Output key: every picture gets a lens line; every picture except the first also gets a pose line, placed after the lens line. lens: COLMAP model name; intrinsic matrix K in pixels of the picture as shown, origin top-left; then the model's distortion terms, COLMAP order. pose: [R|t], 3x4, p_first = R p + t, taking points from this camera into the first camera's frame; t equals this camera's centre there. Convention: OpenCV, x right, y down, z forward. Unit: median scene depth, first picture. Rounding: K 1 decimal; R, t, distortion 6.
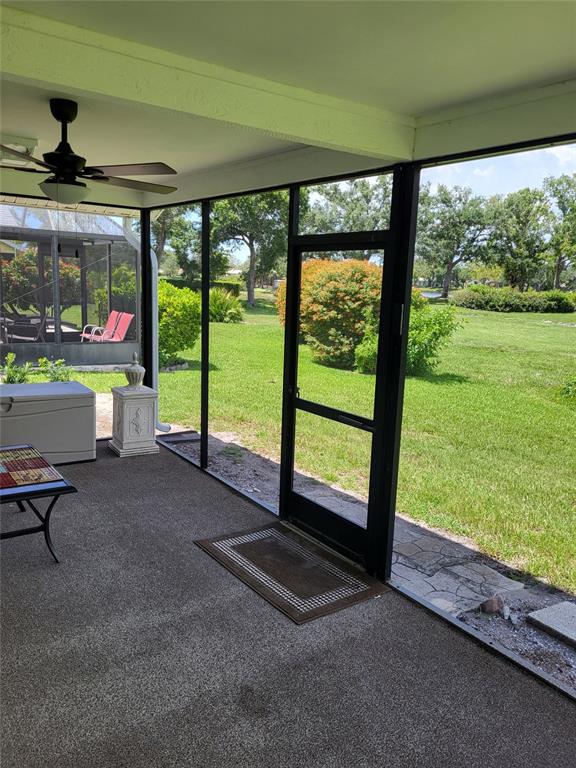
lens RADIAL K [[592.9, 0, 290.1], [0, 592.9, 382.8], [0, 0, 1]] dist [0.057573, -0.045702]
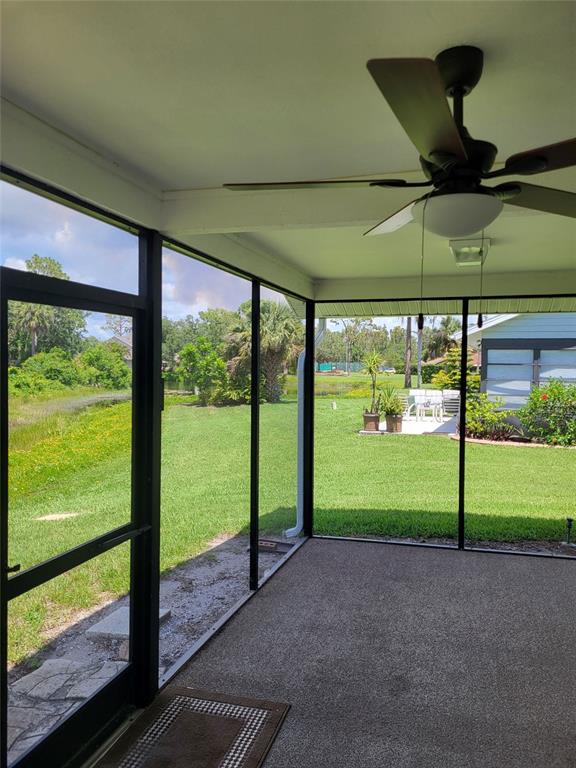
lens RADIAL K [[592.9, 0, 290.1], [0, 592.9, 382.8], [0, 0, 1]] dist [0.057573, -0.045702]
pose [[-0.606313, -0.074565, 0.791723, -0.627139], [0.102106, 0.980054, 0.170496, -0.242944], [-0.788644, 0.184214, -0.586606, 1.278827]]
